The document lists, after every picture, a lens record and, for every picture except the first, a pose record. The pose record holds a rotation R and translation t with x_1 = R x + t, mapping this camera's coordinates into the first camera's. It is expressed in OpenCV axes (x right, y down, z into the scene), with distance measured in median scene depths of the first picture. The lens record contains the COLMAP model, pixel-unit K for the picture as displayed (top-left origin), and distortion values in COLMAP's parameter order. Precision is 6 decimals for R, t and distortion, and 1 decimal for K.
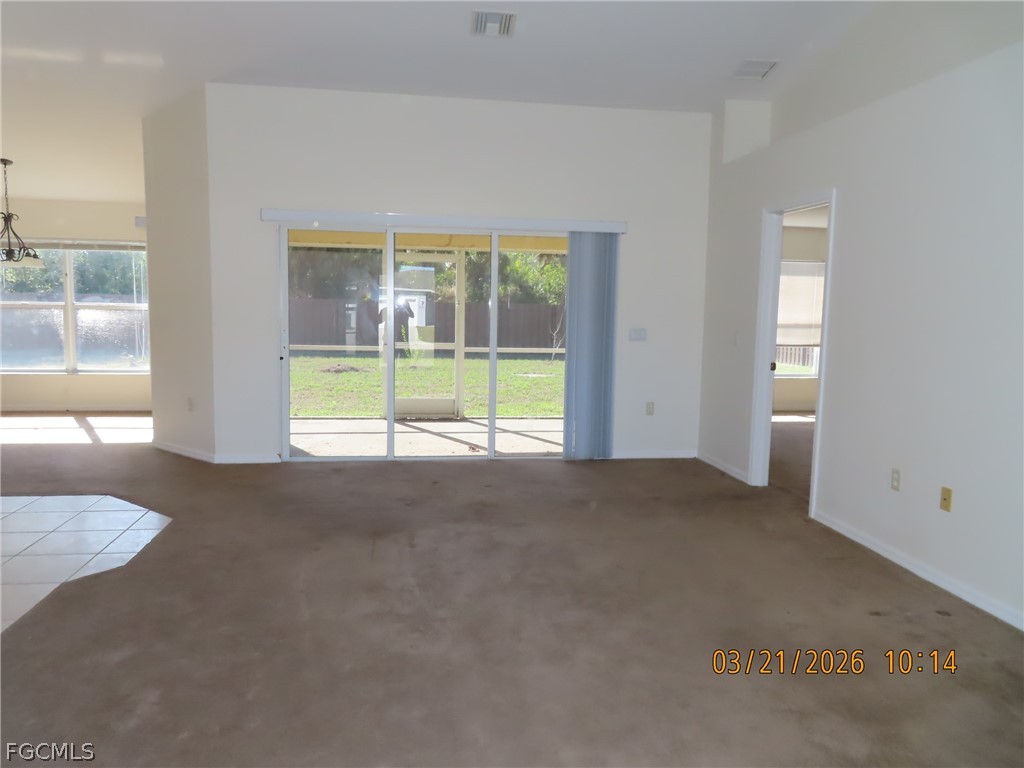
lens RADIAL K [[727.2, 0, 515.8], [0, 727.2, 382.7], [0, 0, 1]] dist [-0.008407, -0.000150]
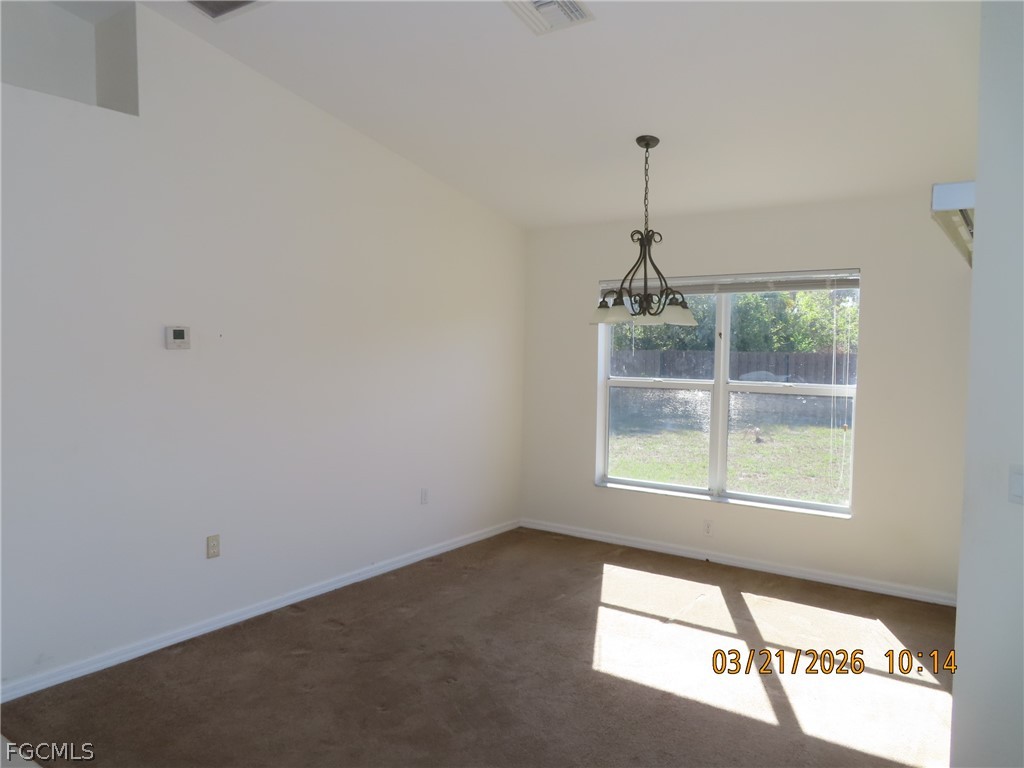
lens RADIAL K [[727.2, 0, 513.6], [0, 727.2, 385.4], [0, 0, 1]] dist [-0.008407, -0.000150]
pose [[0.716295, 0.027172, -0.697268, -0.319771], [-0.072373, 0.996745, -0.035506, -0.073051], [0.694034, 0.075896, 0.715931, 0.449656]]
